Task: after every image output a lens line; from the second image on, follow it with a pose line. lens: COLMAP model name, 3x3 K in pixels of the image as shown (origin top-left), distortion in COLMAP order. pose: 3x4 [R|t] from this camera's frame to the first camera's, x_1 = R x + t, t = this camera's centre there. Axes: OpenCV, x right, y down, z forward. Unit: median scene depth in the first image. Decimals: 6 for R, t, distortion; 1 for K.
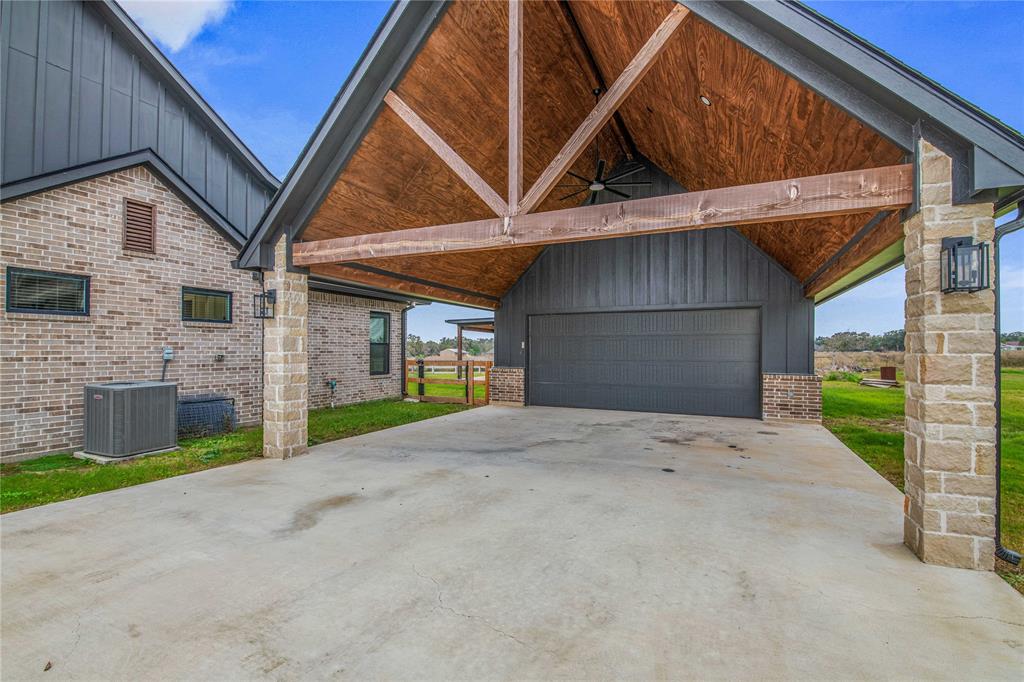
lens RADIAL K [[462.6, 0, 514.6], [0, 462.6, 343.9], [0, 0, 1]] dist [0.016159, -0.001973]
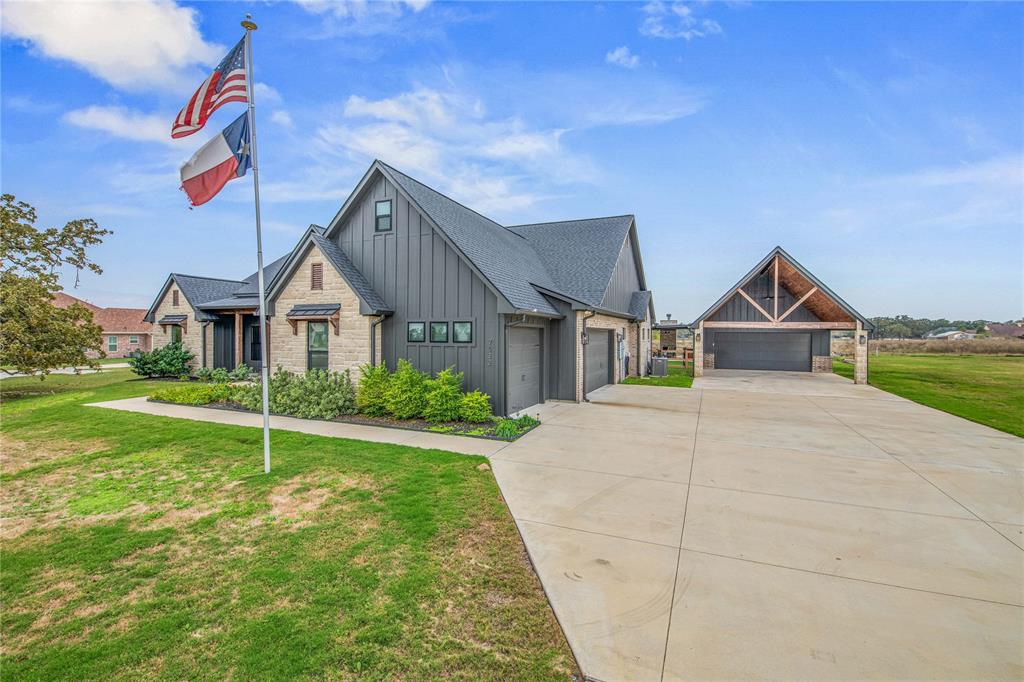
lens RADIAL K [[462.6, 0, 510.8], [0, 462.6, 337.9], [0, 0, 1]] dist [0.016159, -0.001973]
pose [[0.999567, -0.000708, 0.029423, -2.892205], [0.000143, 0.999816, 0.019204, -0.214585], [-0.029432, -0.019192, 0.999383, -3.737840]]
